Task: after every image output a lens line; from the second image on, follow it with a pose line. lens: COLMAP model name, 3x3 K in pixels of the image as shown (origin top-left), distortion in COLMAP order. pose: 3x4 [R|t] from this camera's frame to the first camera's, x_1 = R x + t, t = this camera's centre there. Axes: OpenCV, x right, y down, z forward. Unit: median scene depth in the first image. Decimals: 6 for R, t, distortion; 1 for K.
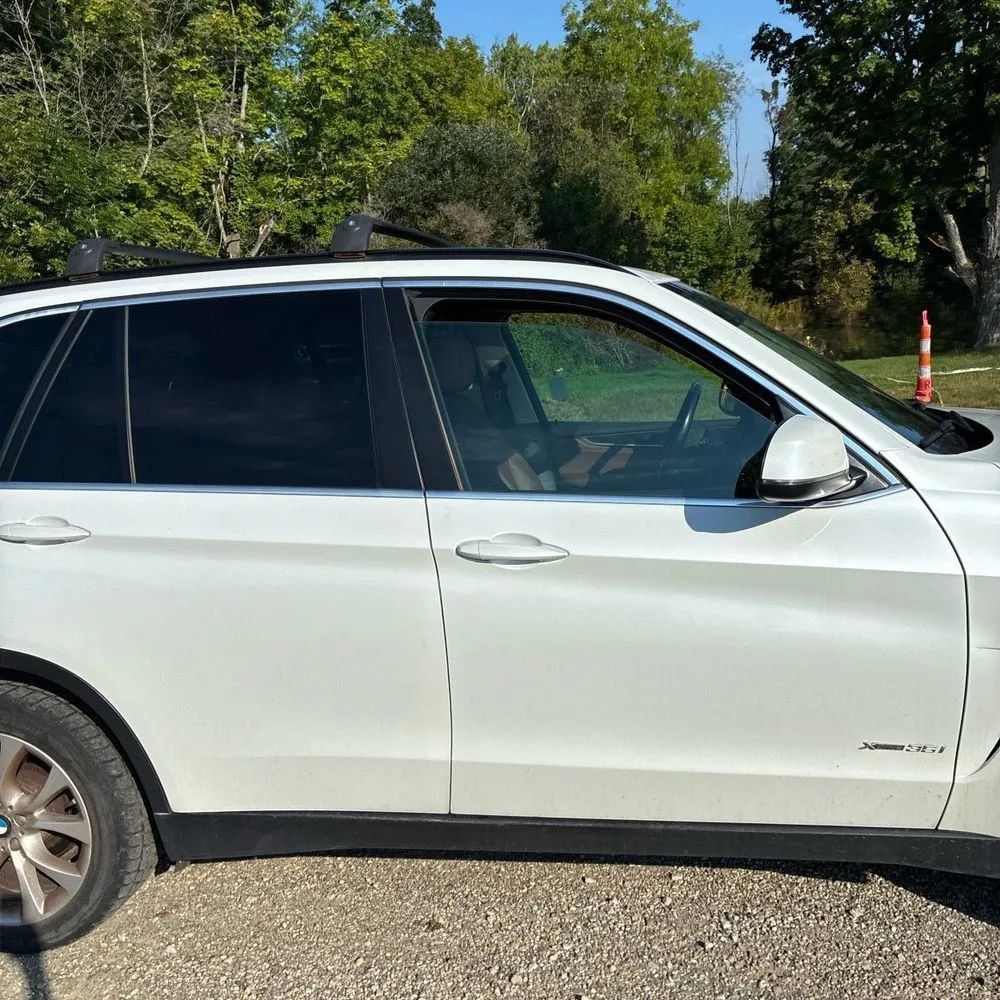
lens RADIAL K [[1014.4, 0, 506.5], [0, 1014.4, 506.5], [0, 0, 1]] dist [0.010781, 0.000000]
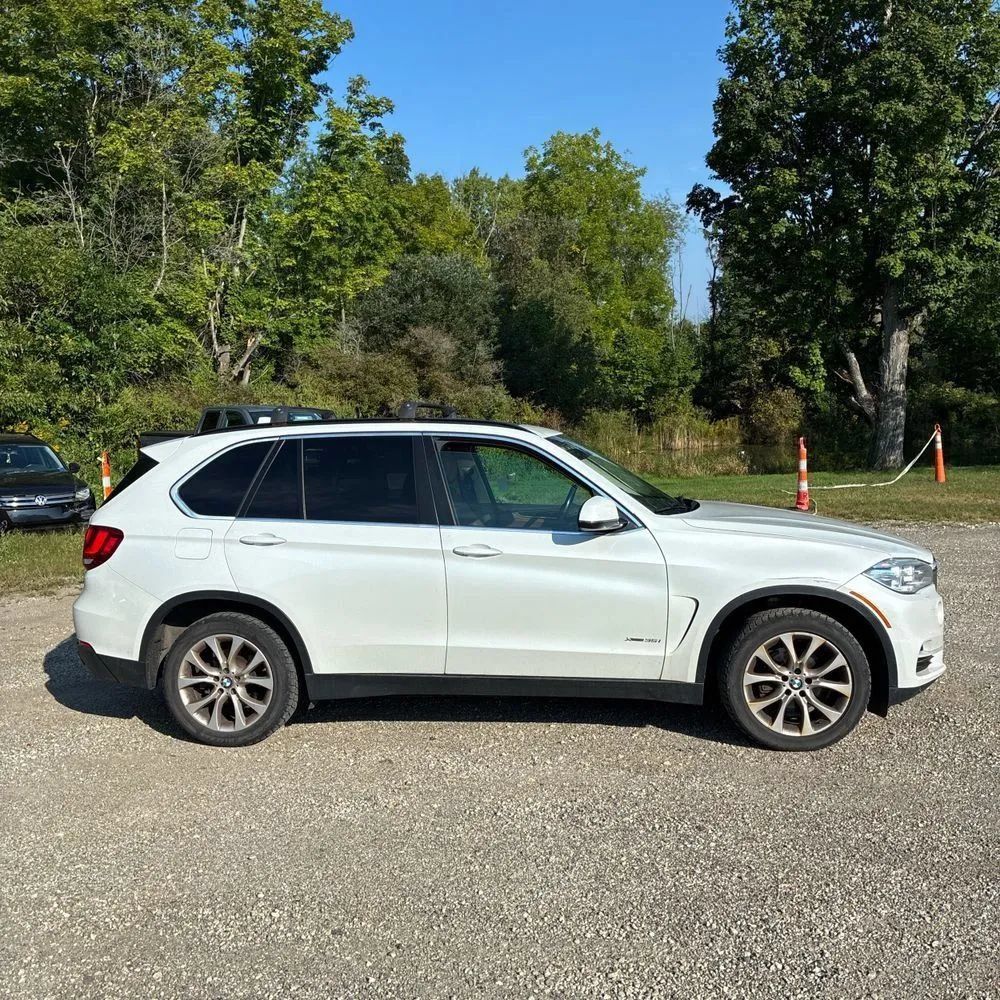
lens RADIAL K [[1014.4, 0, 499.8], [0, 1014.4, 500.8], [0, 0, 1]] dist [0.010781, 0.000000]
pose [[0.998818, 0.030981, 0.037448, -0.002914], [-0.026798, 0.993848, -0.107461, 0.015586], [-0.040547, 0.106331, 0.993504, -0.115079]]
